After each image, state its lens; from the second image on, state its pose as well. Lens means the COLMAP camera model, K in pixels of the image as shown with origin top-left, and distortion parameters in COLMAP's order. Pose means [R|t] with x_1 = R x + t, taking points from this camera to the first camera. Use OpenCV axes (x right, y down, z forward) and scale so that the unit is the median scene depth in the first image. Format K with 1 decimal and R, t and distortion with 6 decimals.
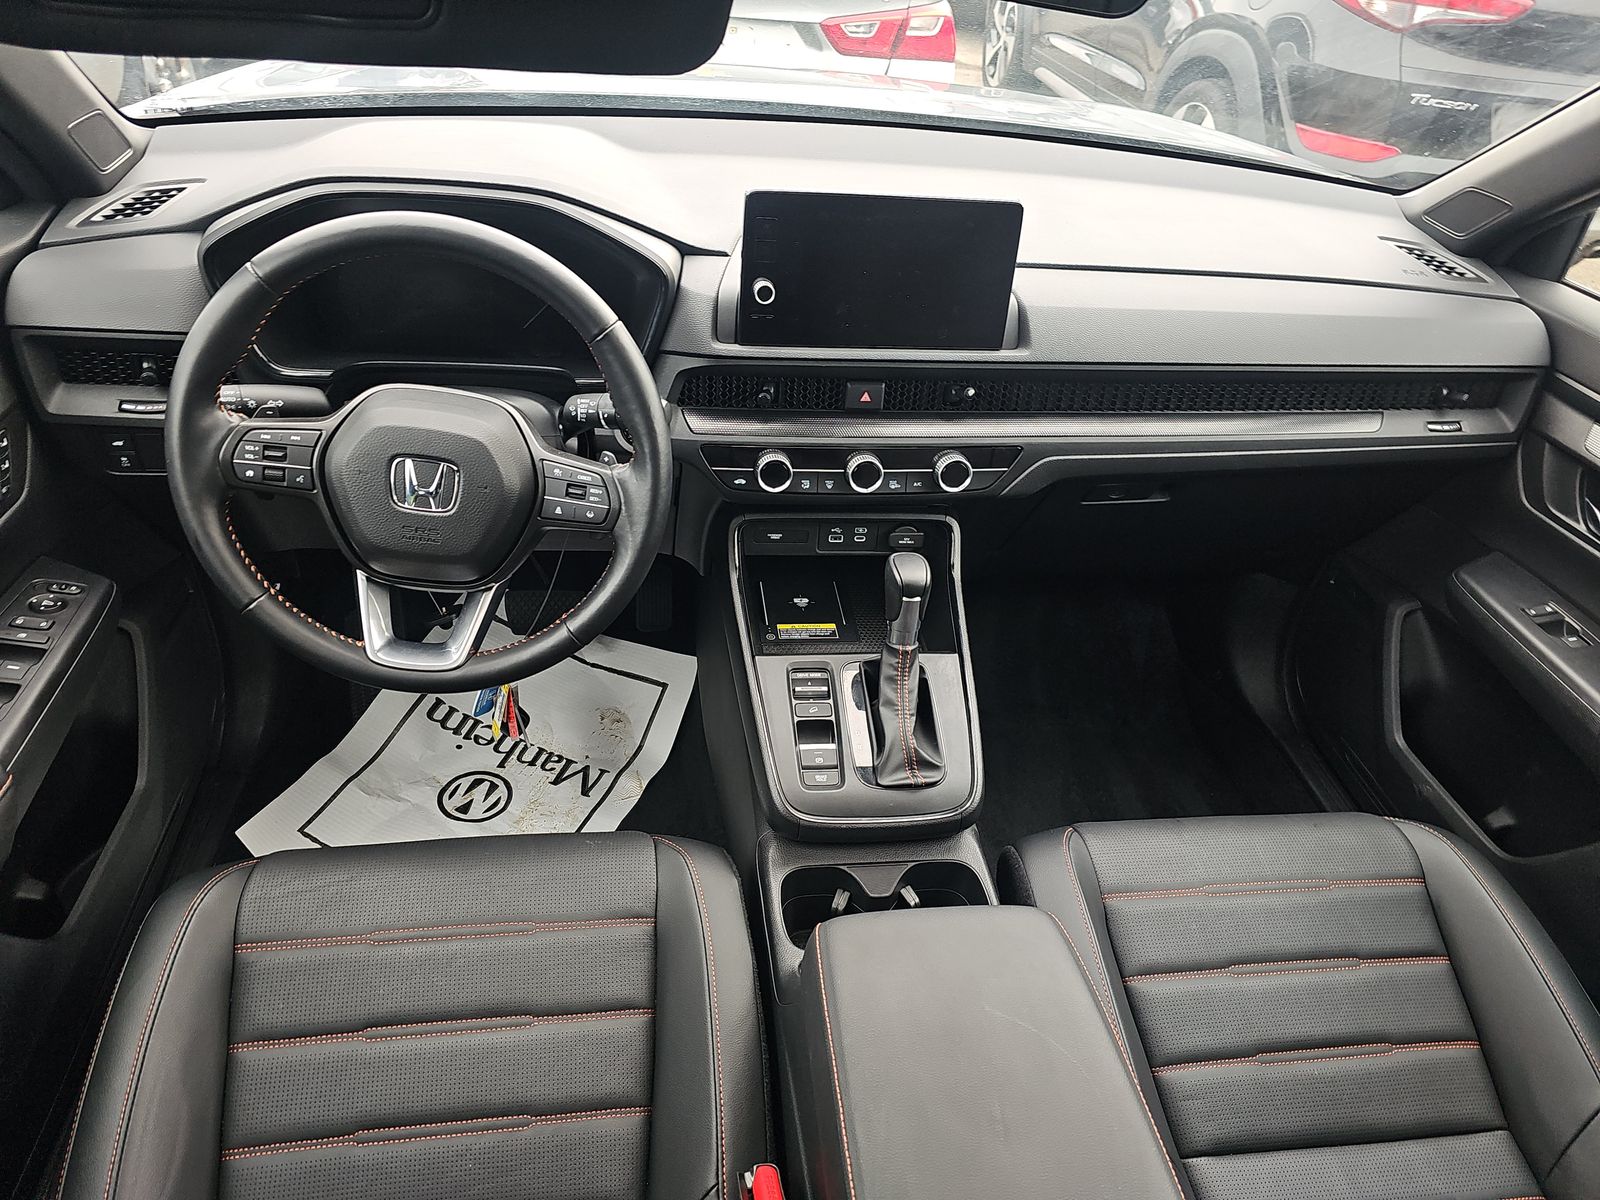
lens RADIAL K [[1062.8, 0, 809.8], [0, 1062.8, 597.0], [0, 0, 1]] dist [0.056588, -0.056524]
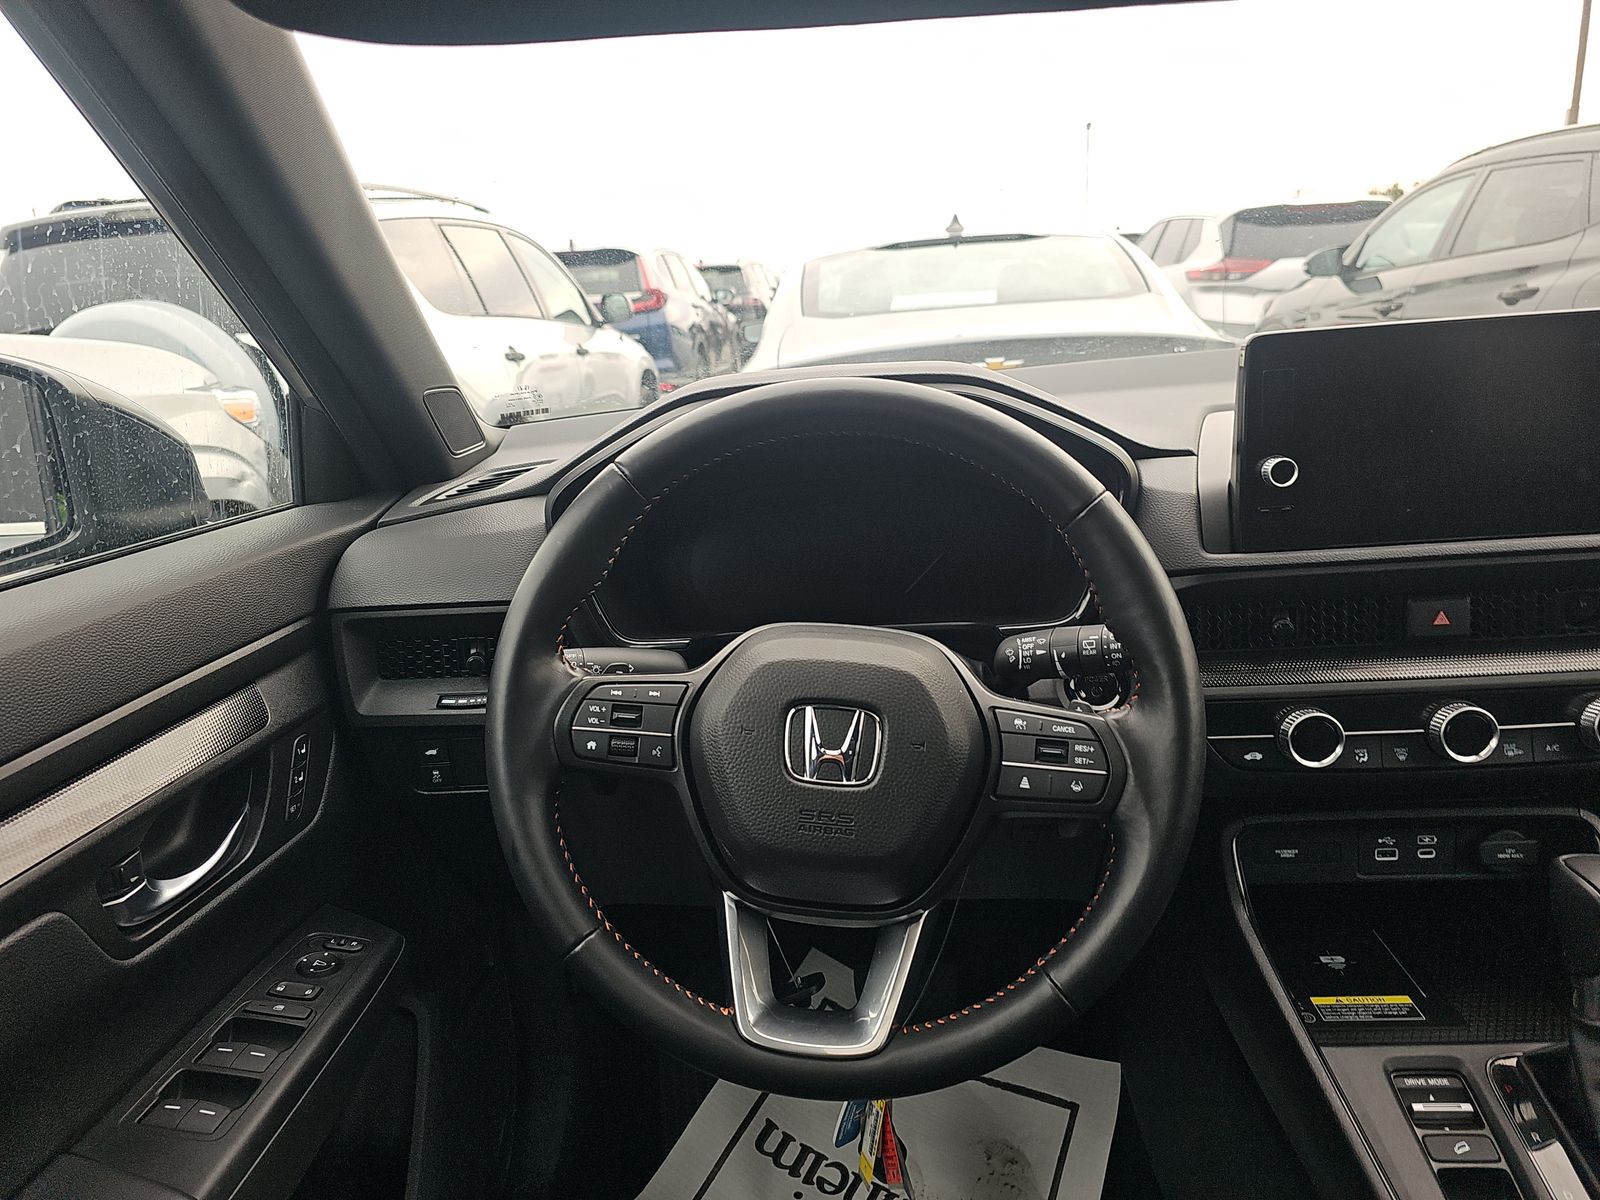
lens RADIAL K [[1062.8, 0, 809.8], [0, 1062.8, 597.0], [0, 0, 1]] dist [0.056588, -0.056524]
pose [[0.970263, -0.093813, -0.223135, -0.199873], [0.007089, 0.932457, -0.361211, 0.042761], [0.241951, 0.348888, 0.905393, 0.339346]]
